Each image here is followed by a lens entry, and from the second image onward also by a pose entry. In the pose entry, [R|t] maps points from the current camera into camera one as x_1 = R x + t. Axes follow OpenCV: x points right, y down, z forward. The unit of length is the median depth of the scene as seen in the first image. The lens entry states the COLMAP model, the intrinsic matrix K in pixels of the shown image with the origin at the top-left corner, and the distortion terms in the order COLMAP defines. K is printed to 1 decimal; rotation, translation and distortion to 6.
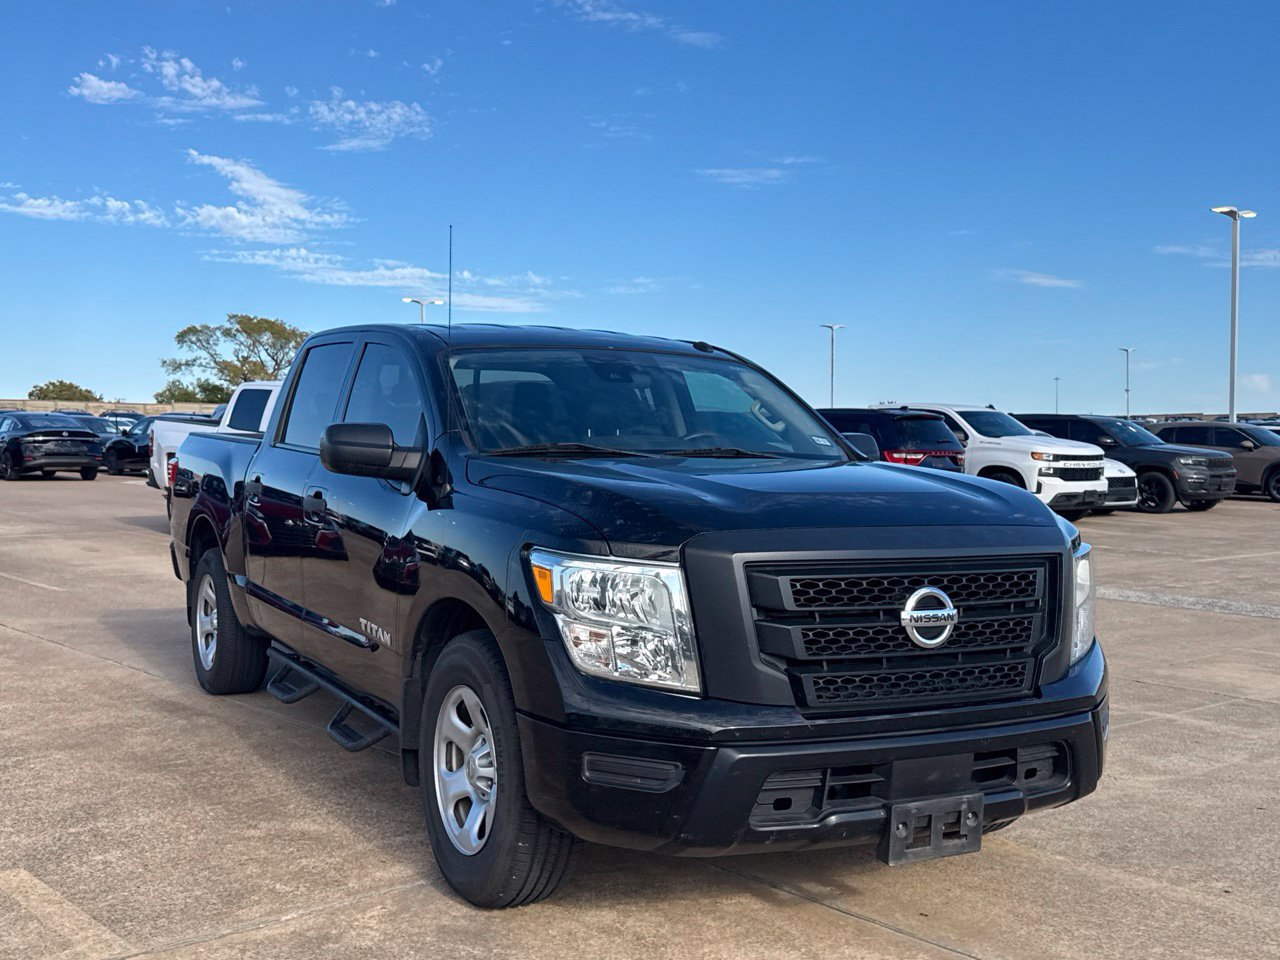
lens RADIAL K [[1425.7, 0, 635.4], [0, 1425.7, 481.0], [0, 0, 1]] dist [0.086513, 0.000000]
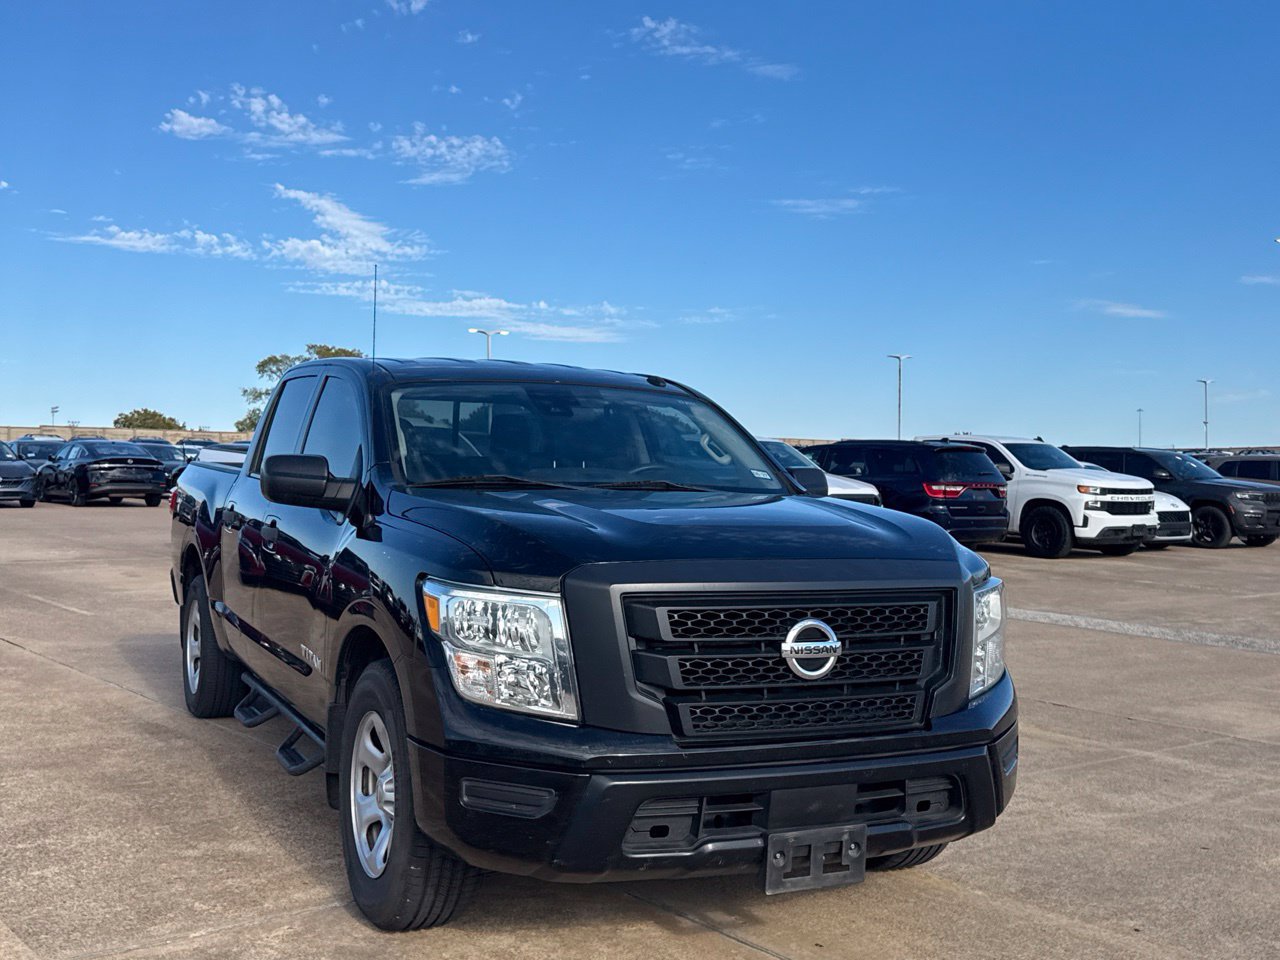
lens RADIAL K [[1425.7, 0, 637.9], [0, 1425.7, 470.8], [0, 0, 1]] dist [0.086513, 0.000000]
pose [[0.998623, 0.006010, -0.052107, 0.107027], [-0.007449, 0.999595, -0.027477, -0.002339], [0.051920, 0.027828, 0.998263, -0.020168]]
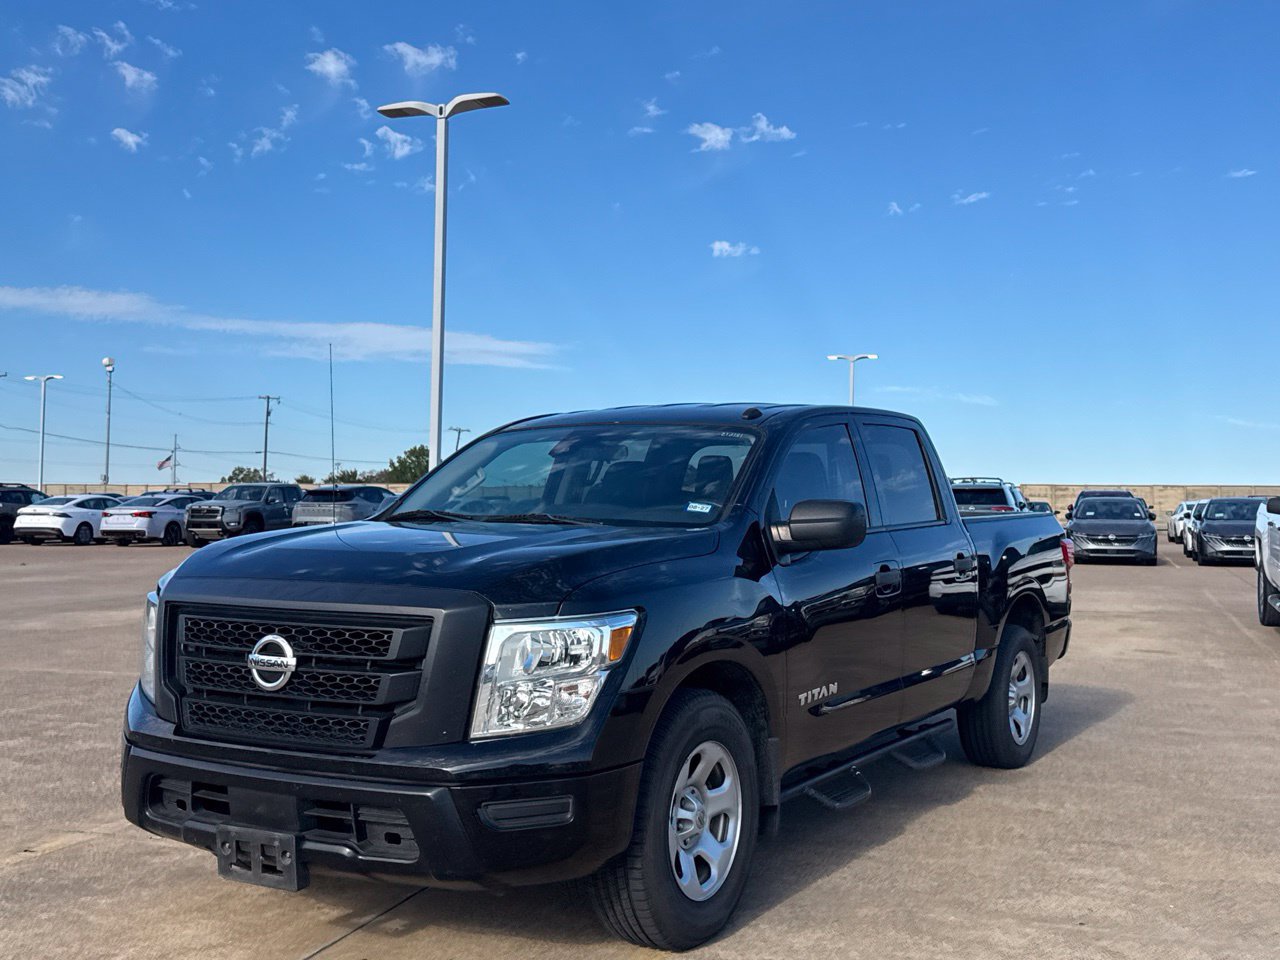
lens RADIAL K [[1425.7, 0, 639.6], [0, 1425.7, 477.6], [0, 0, 1]] dist [0.086513, 0.000000]
pose [[0.511629, -0.027209, -0.858775, 1.037970], [-0.028298, 0.998423, -0.048492, -0.001006], [0.858740, 0.049111, 0.510052, 0.537000]]
